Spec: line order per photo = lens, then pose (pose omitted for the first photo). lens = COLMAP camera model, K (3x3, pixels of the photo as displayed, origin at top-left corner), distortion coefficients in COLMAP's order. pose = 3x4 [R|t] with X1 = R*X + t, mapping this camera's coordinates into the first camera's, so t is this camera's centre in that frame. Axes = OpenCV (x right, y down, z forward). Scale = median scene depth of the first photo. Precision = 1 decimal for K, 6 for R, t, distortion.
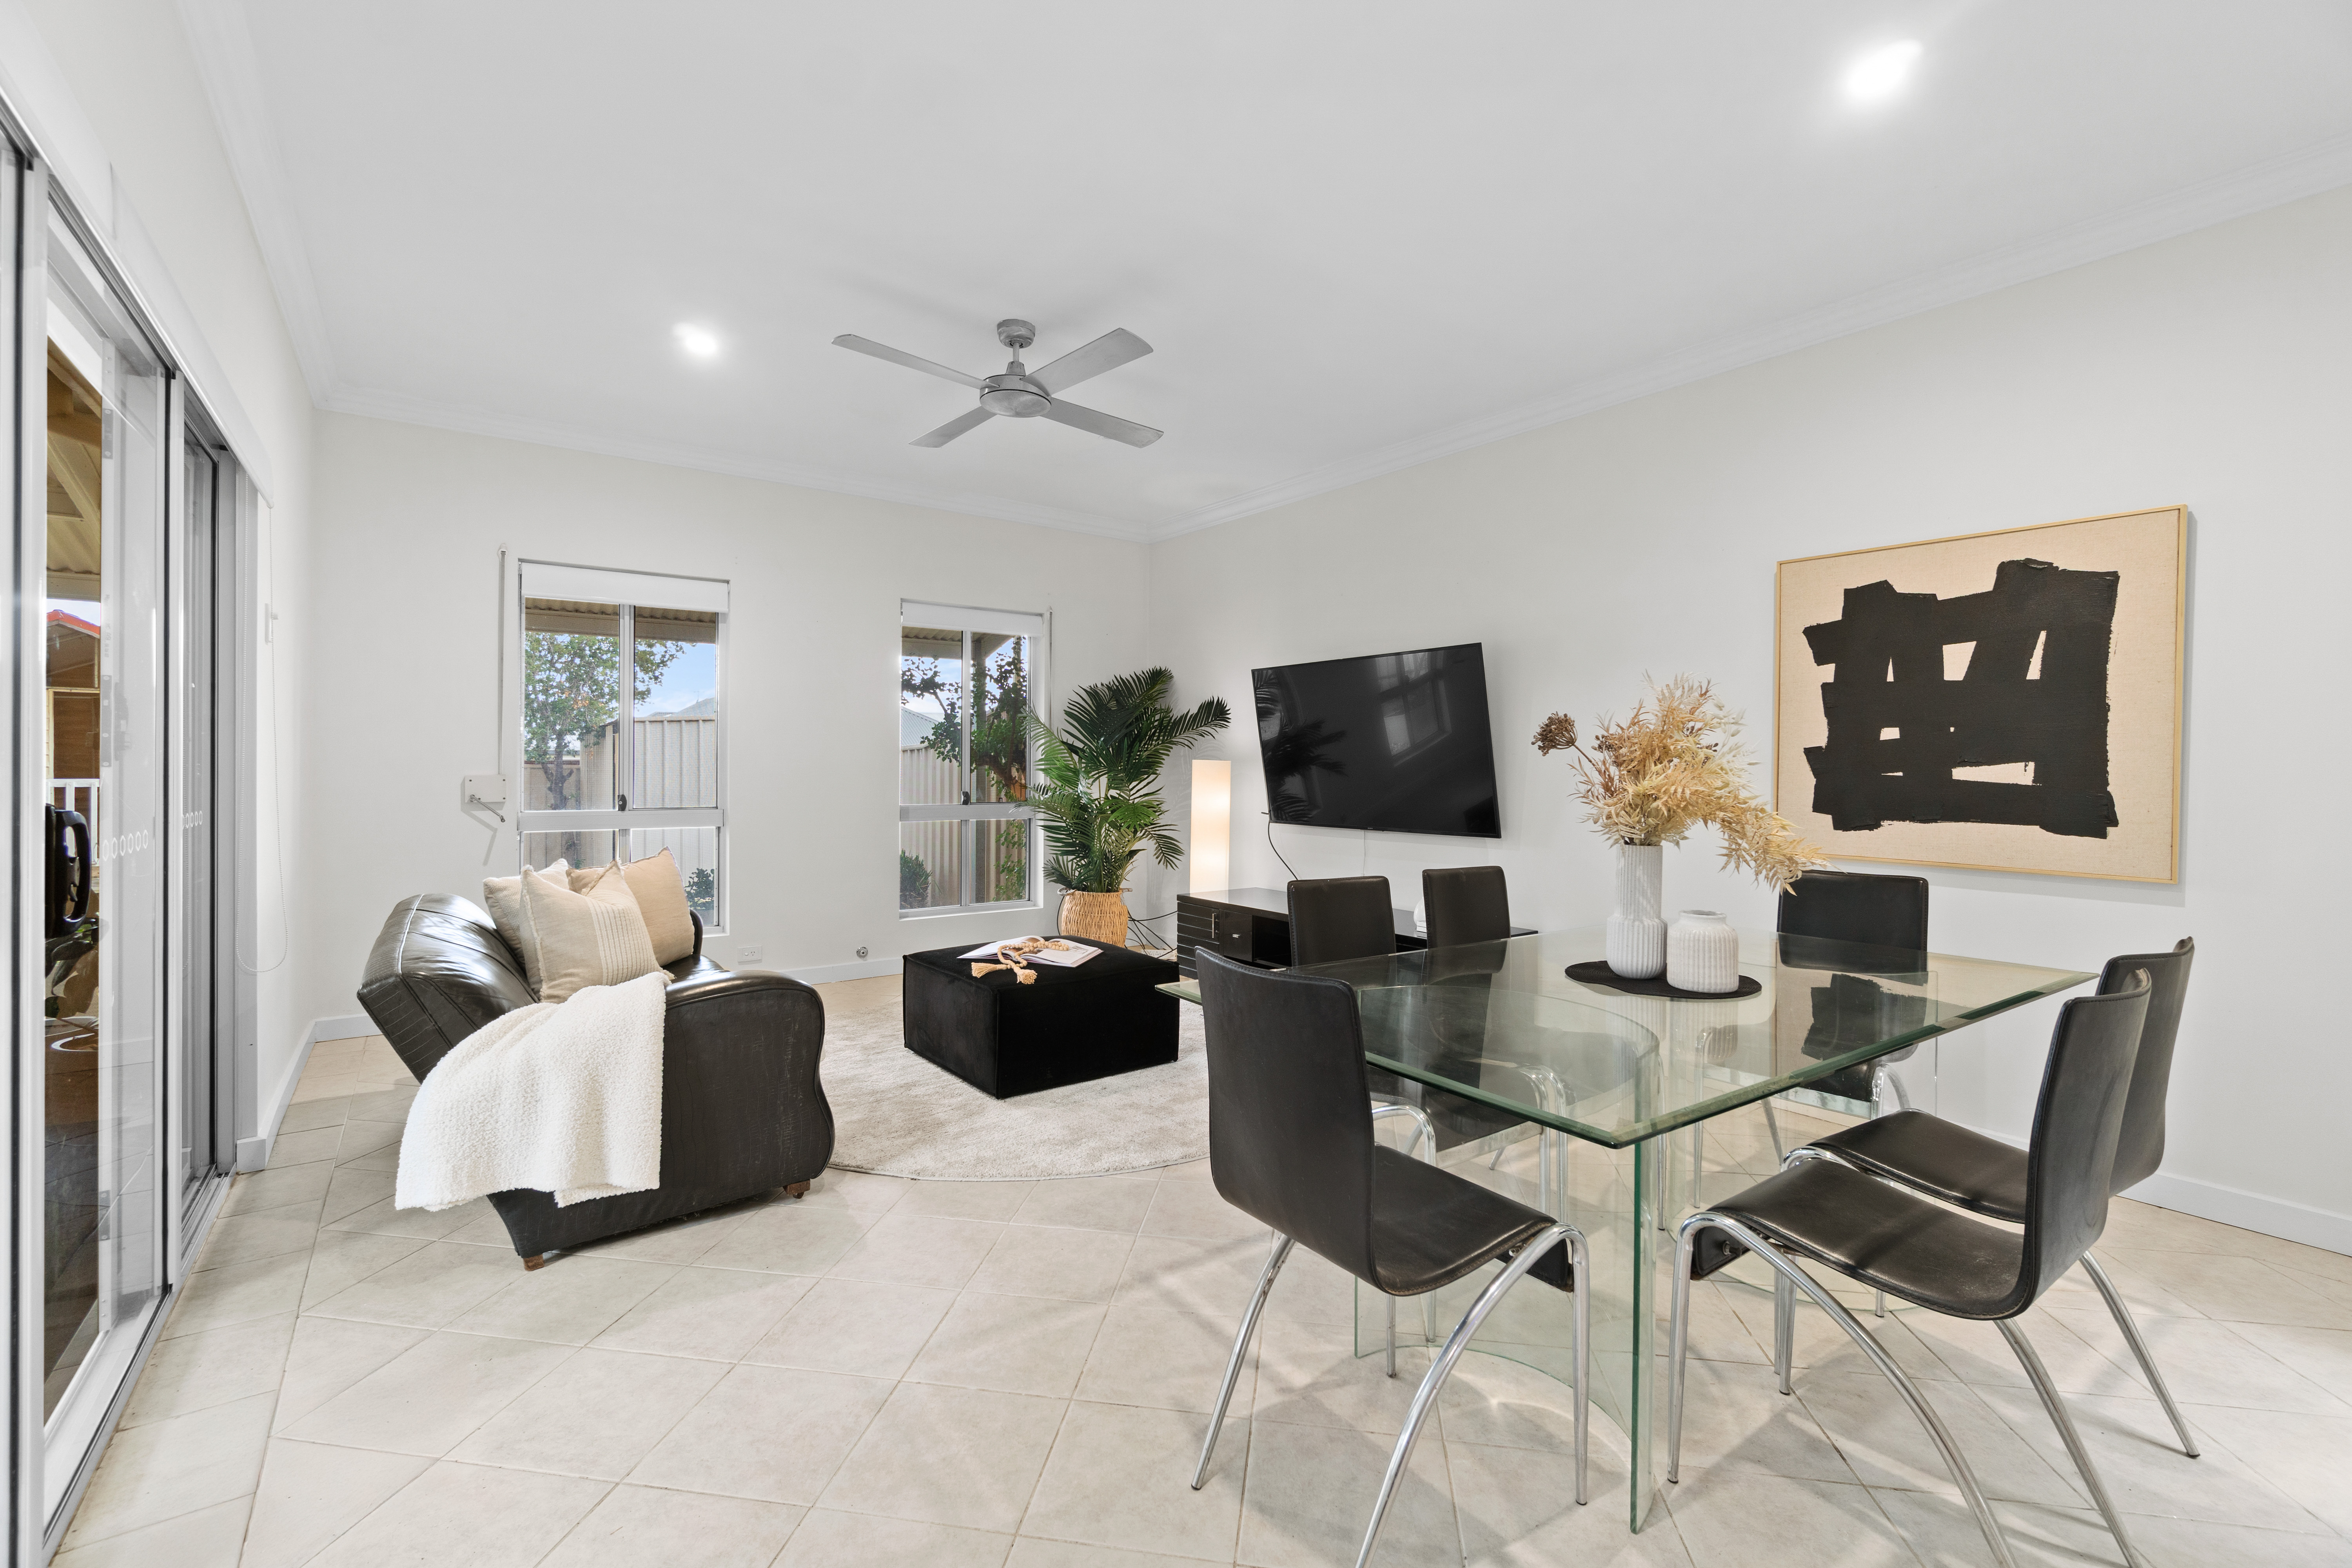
lens RADIAL K [[1032.9, 0, 1181.6], [0, 1032.9, 756.8], [0, 0, 1]] dist [-0.000278, -0.000116]
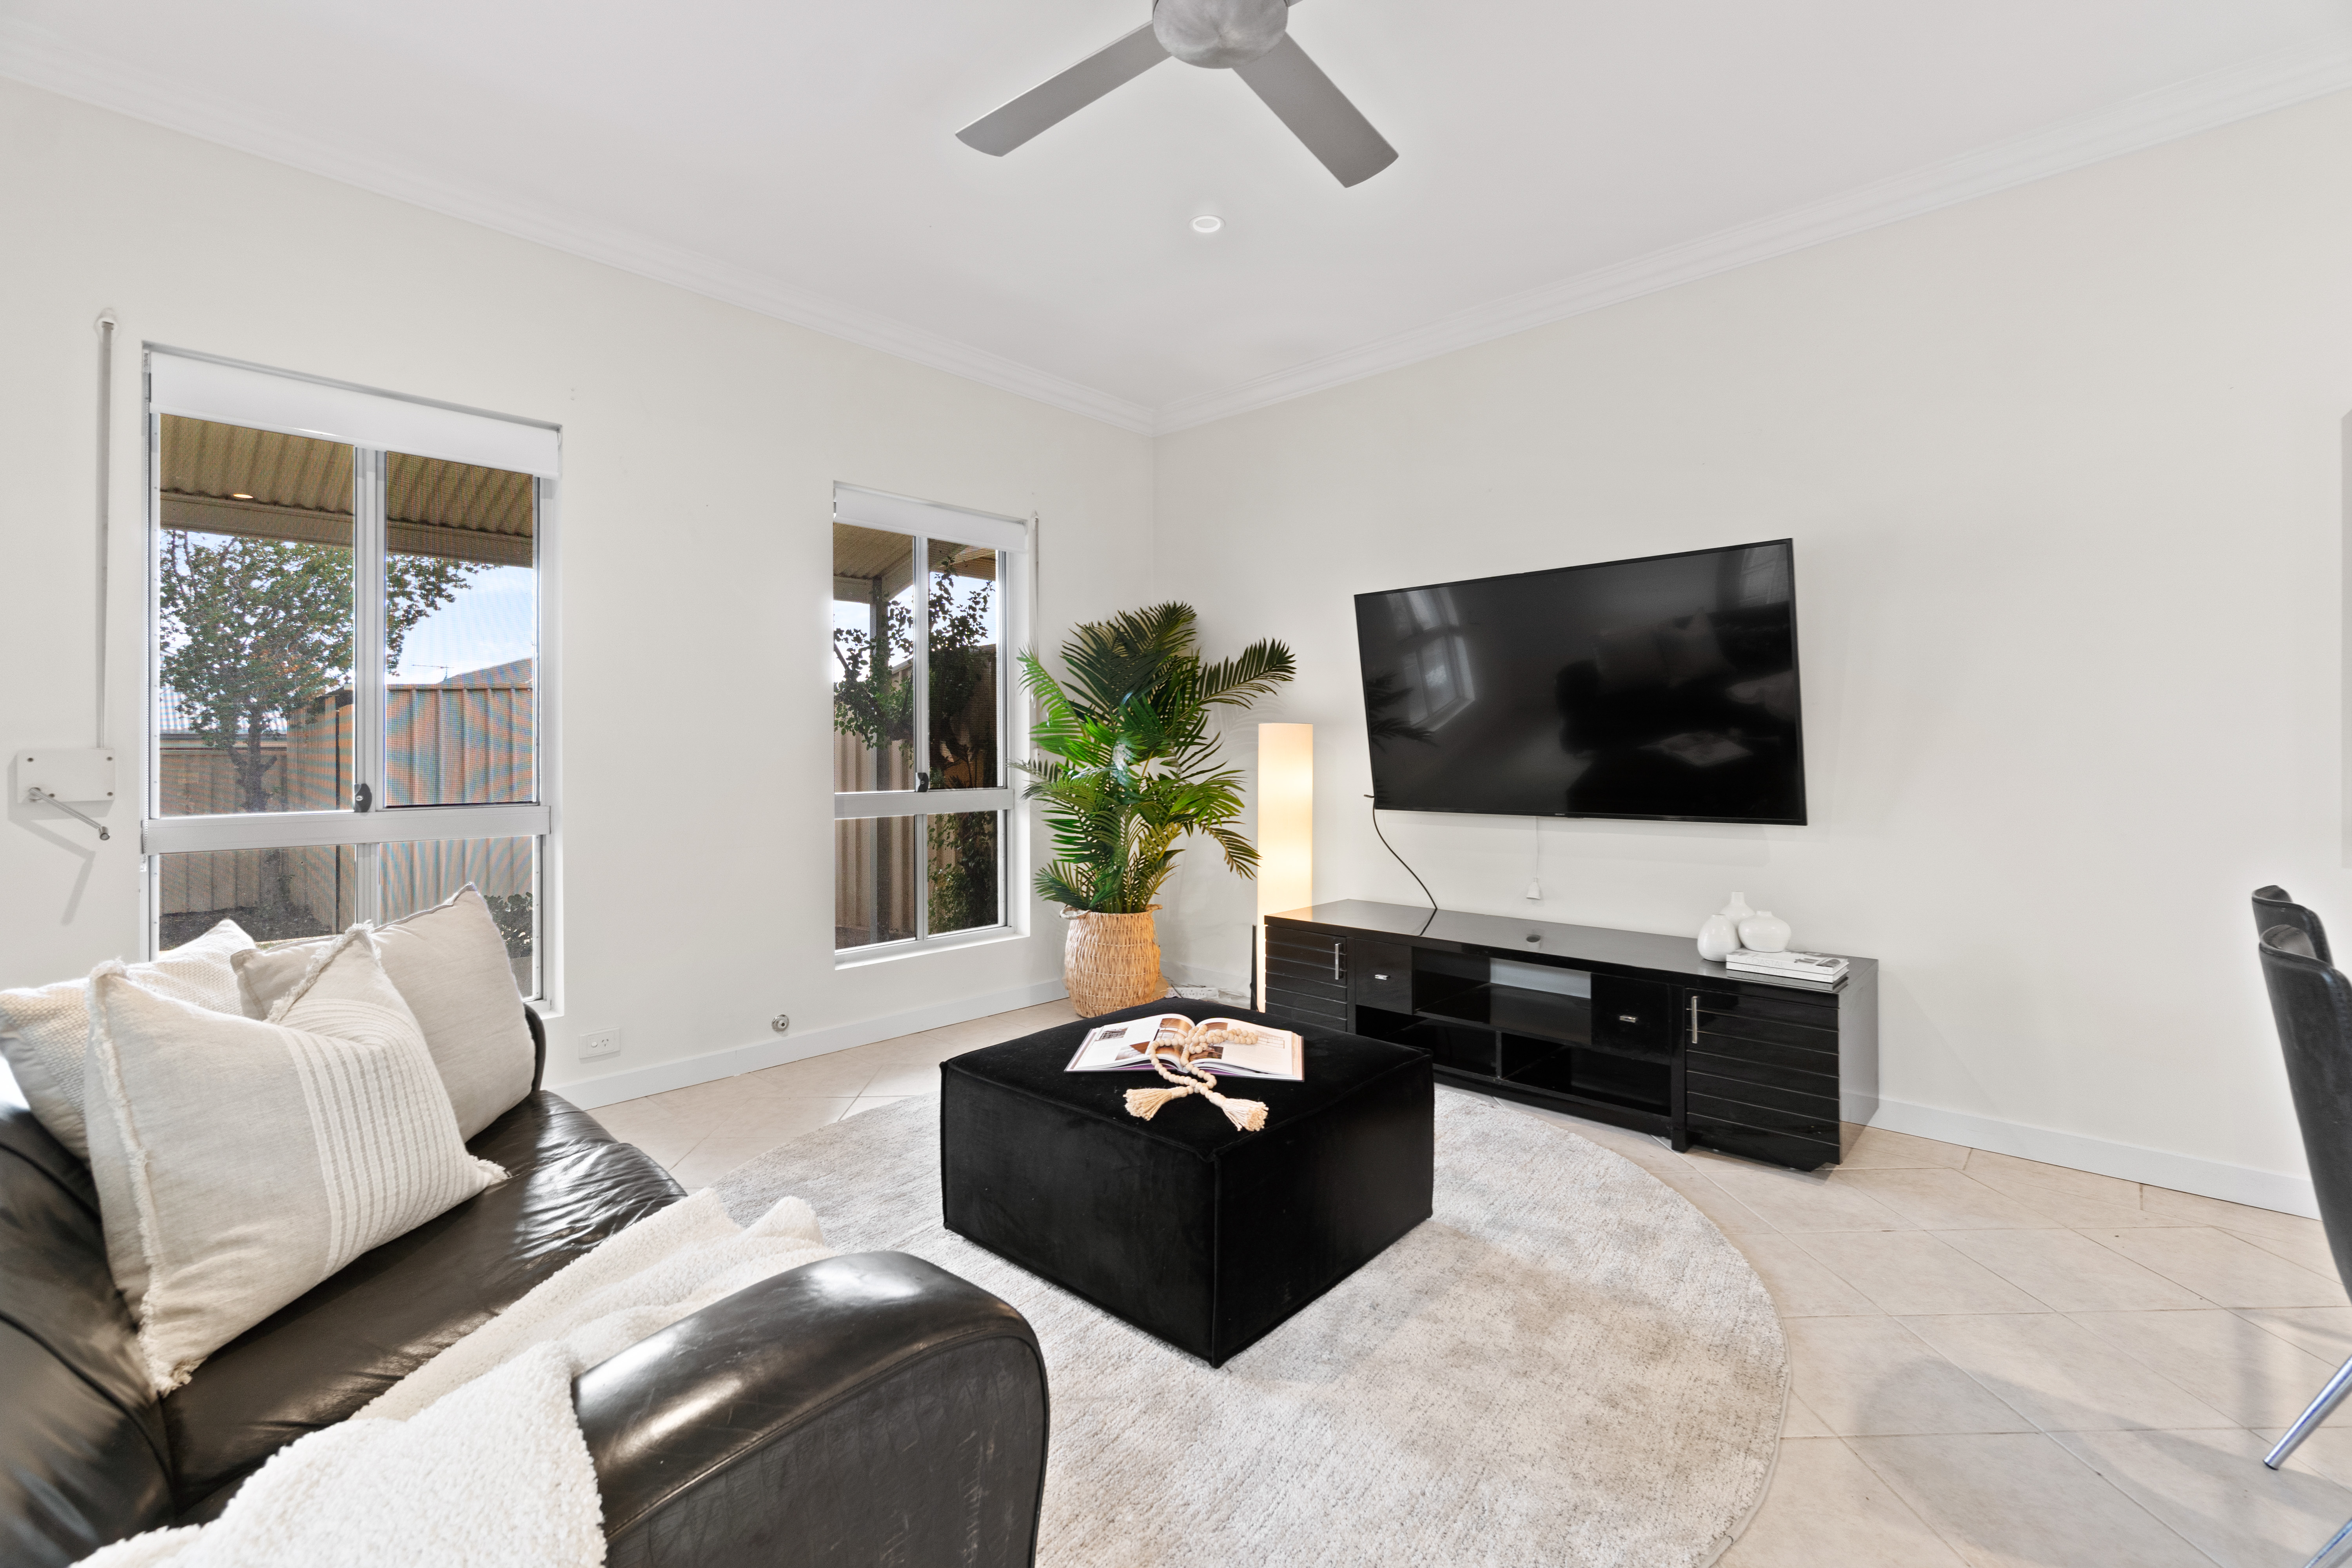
lens RADIAL K [[1011.8, 0, 1163.3], [0, 1011.8, 735.4], [0, 0, 1]] dist [0.001961, 0.000079]
pose [[0.983069, -0.007418, 0.183084, -0.182370], [0.008895, 0.999934, -0.007248, 0.015534], [-0.183018, 0.008753, 0.983071, 0.321511]]
